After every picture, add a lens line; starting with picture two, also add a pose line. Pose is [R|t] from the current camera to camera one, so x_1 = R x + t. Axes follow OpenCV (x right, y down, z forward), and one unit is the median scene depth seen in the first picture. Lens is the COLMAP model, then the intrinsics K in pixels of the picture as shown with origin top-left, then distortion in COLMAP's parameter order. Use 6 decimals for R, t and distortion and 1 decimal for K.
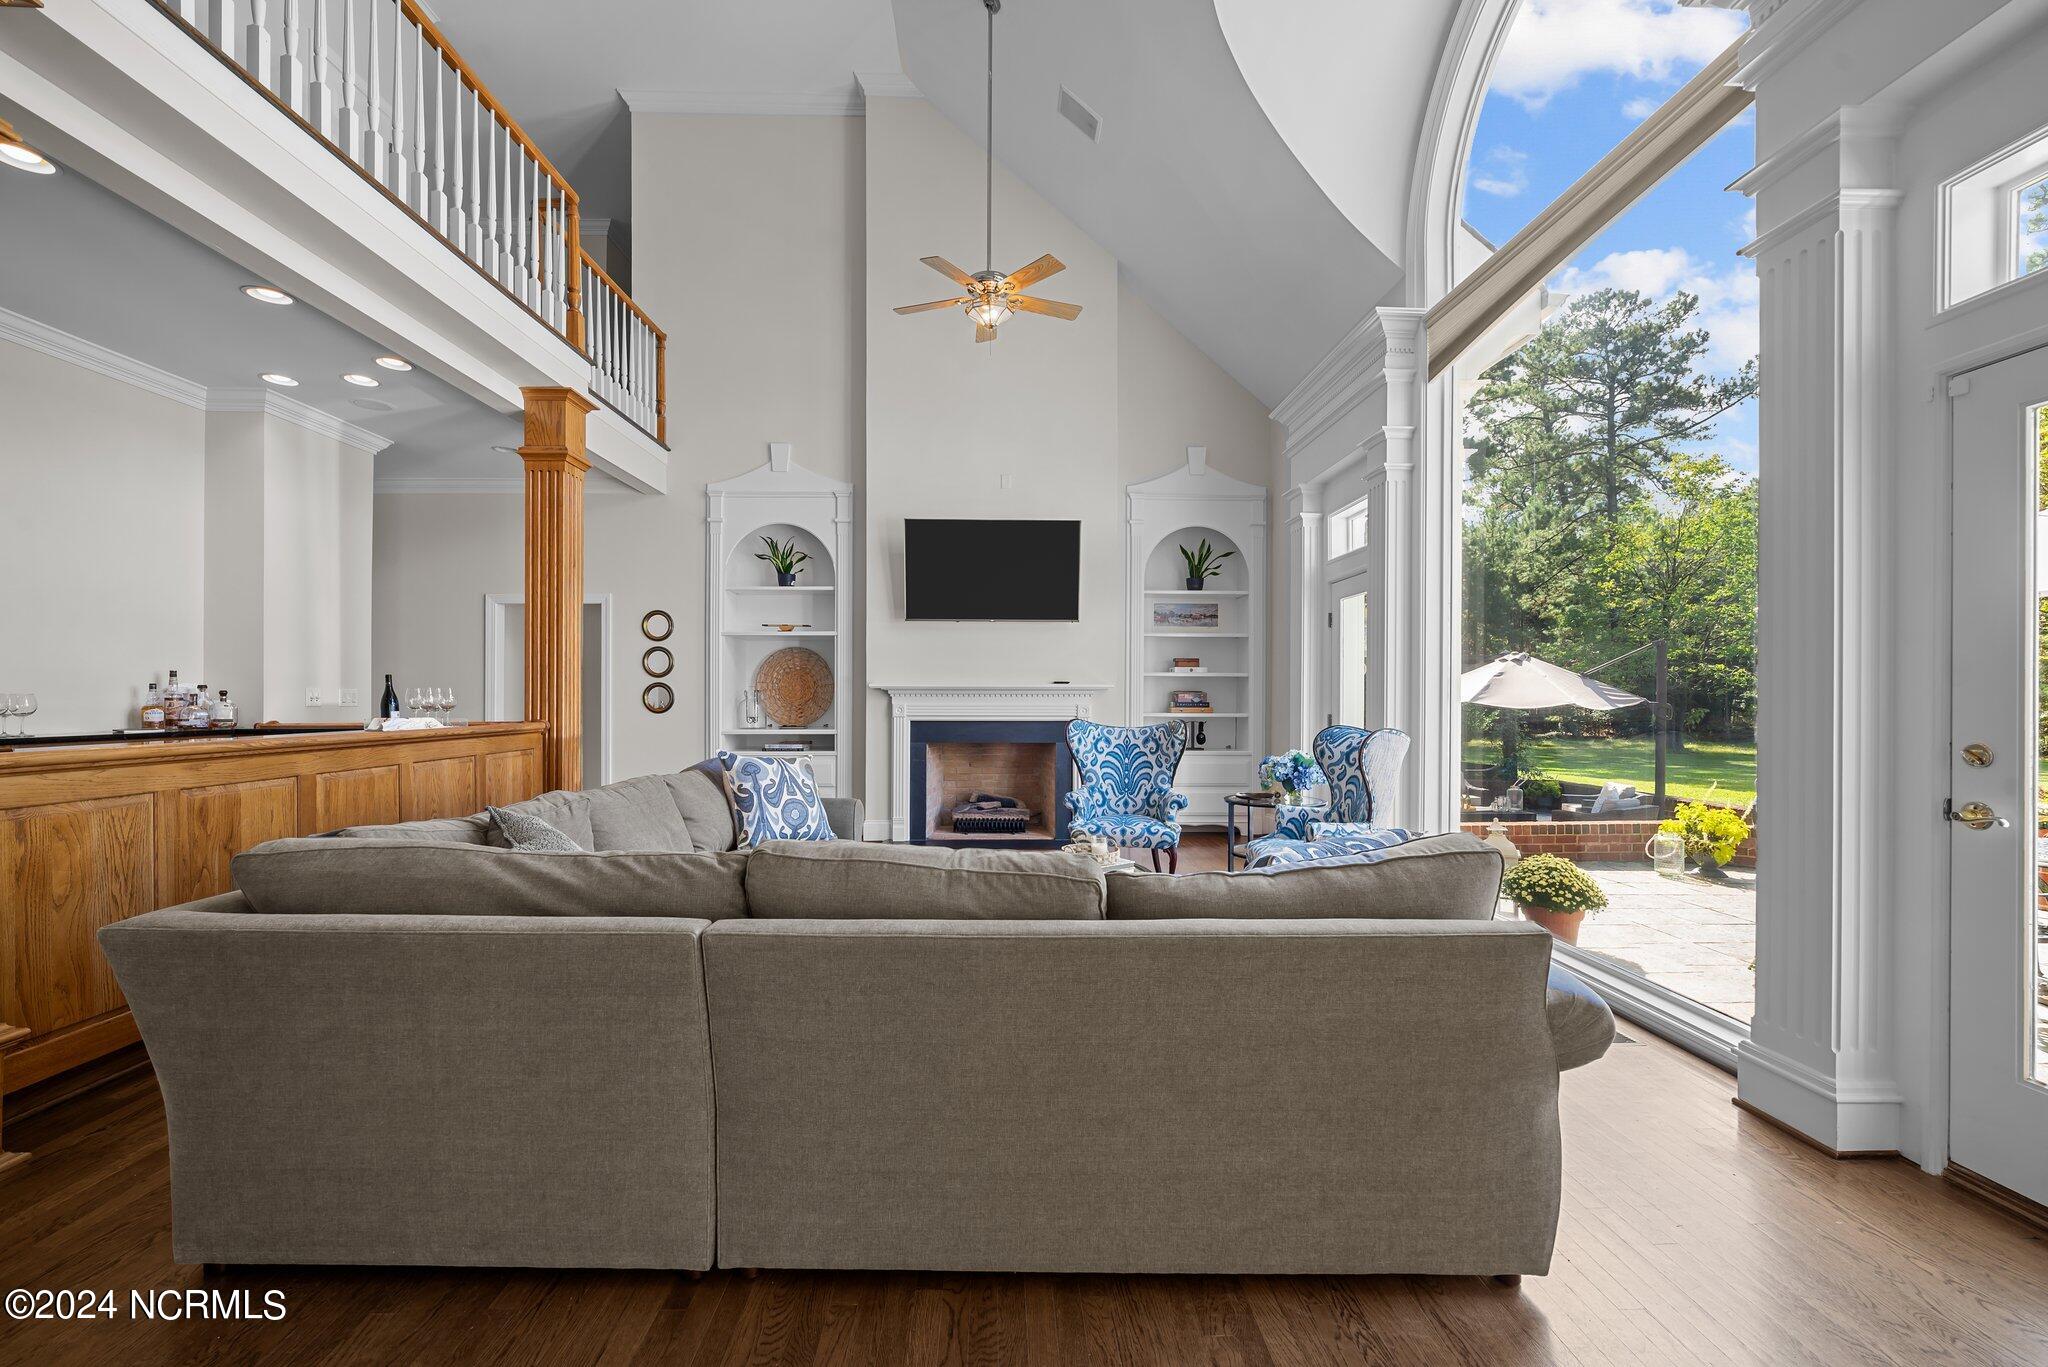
lens RADIAL K [[801.2, 0, 1024.0], [0, 801.2, 683.5], [0, 0, 1]] dist [-0.005709, -0.000109]
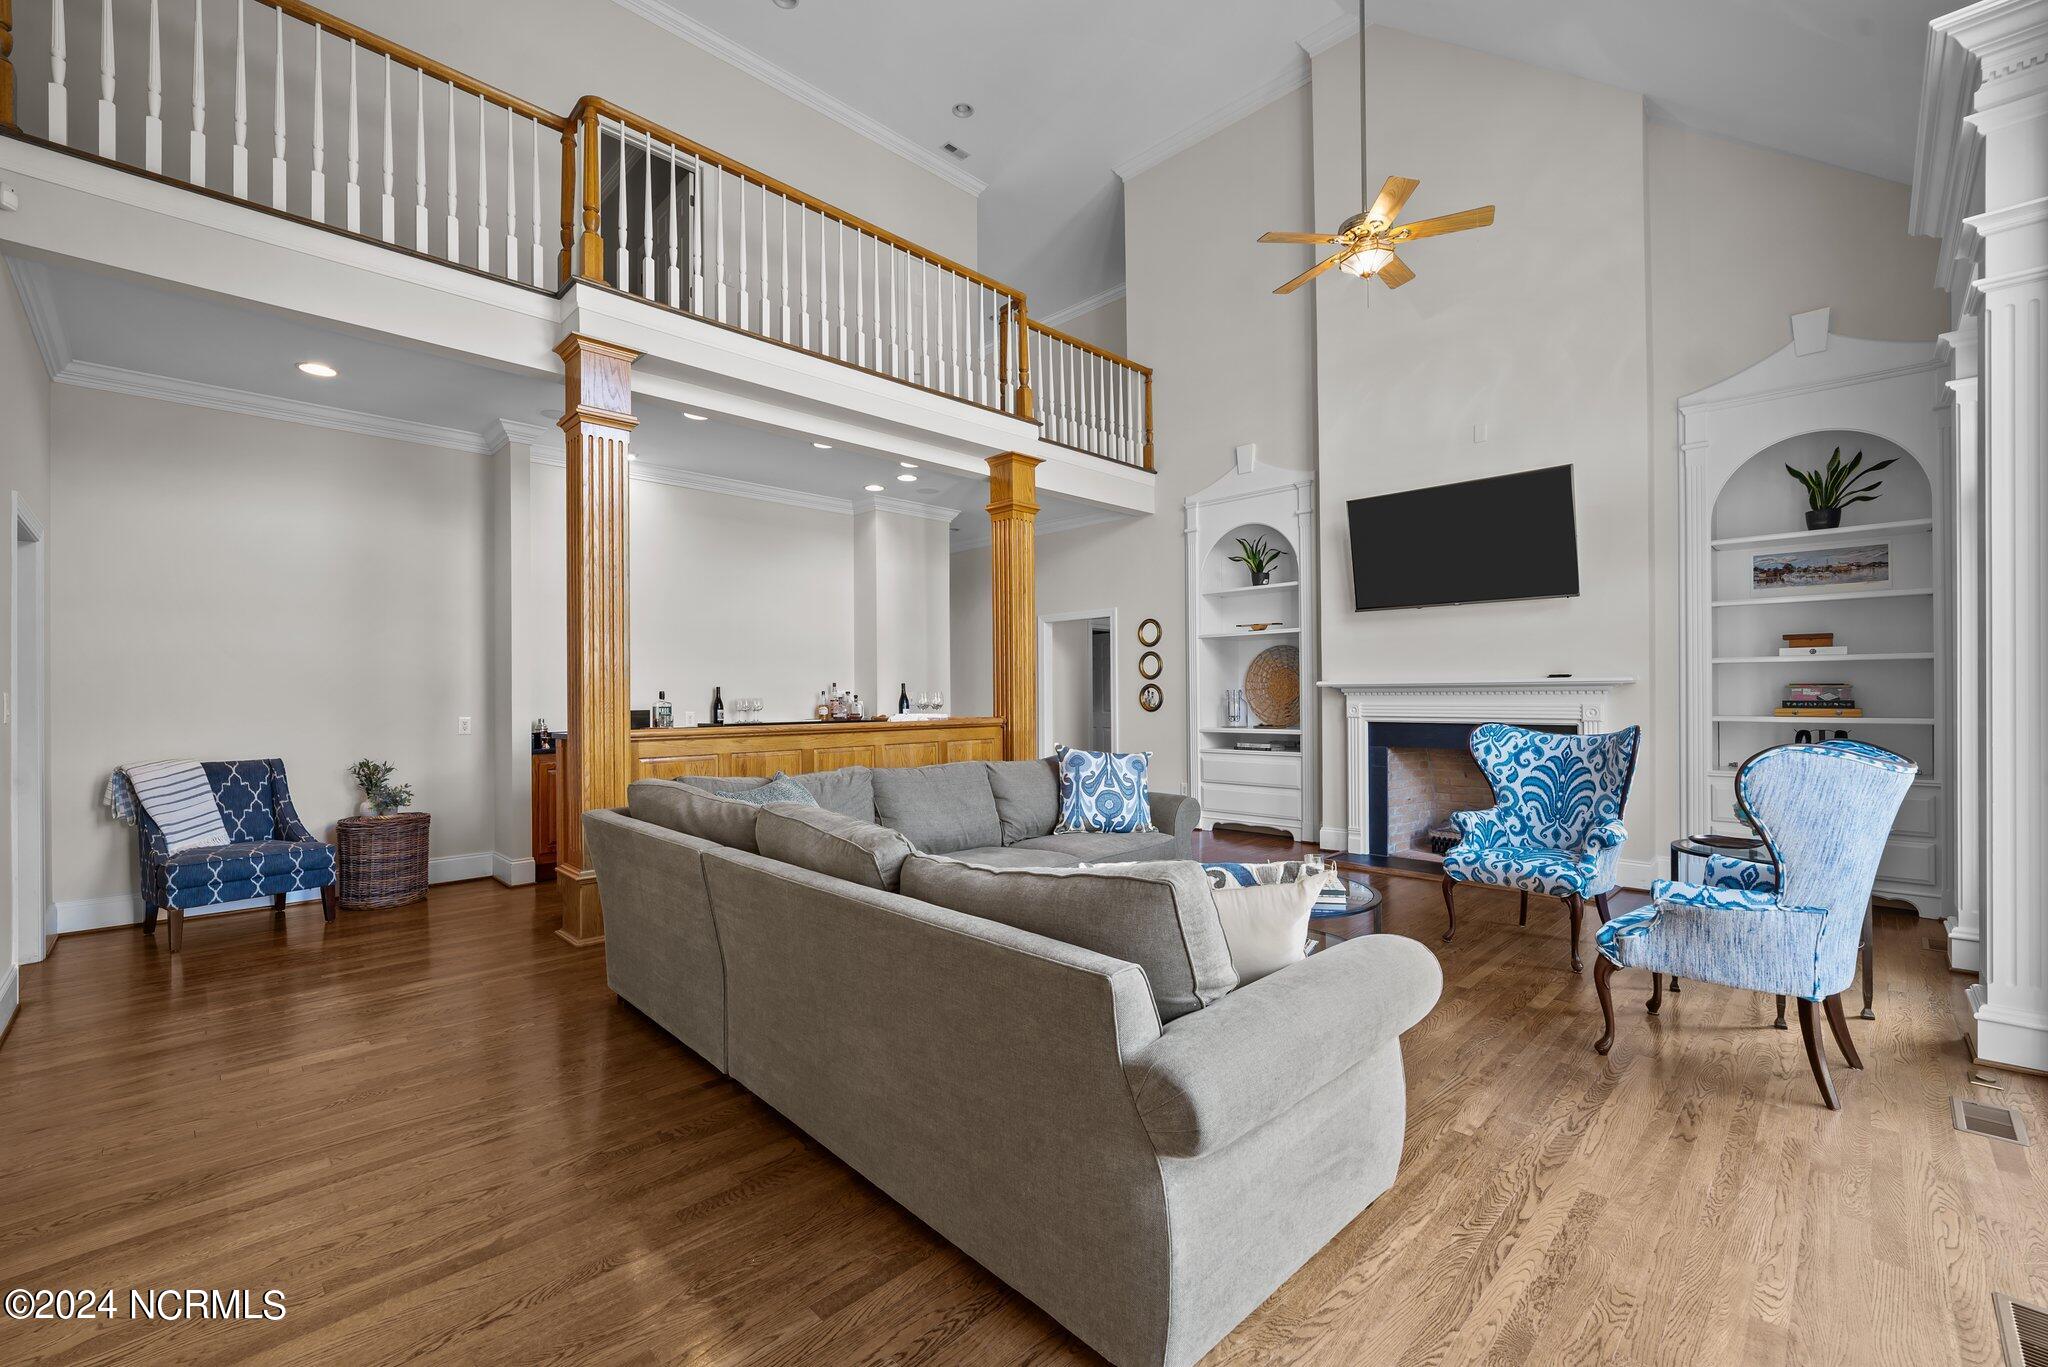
lens RADIAL K [[834.0, 0, 1024.0], [0, 834.0, 683.5], [0, 0, 1]] dist [-0.007352, -0.000064]
pose [[0.700948, -0.016724, -0.713017, 0.331831], [0.019108, 0.999807, -0.004666, 0.000246], [0.712957, -0.010354, 0.701132, 0.084410]]
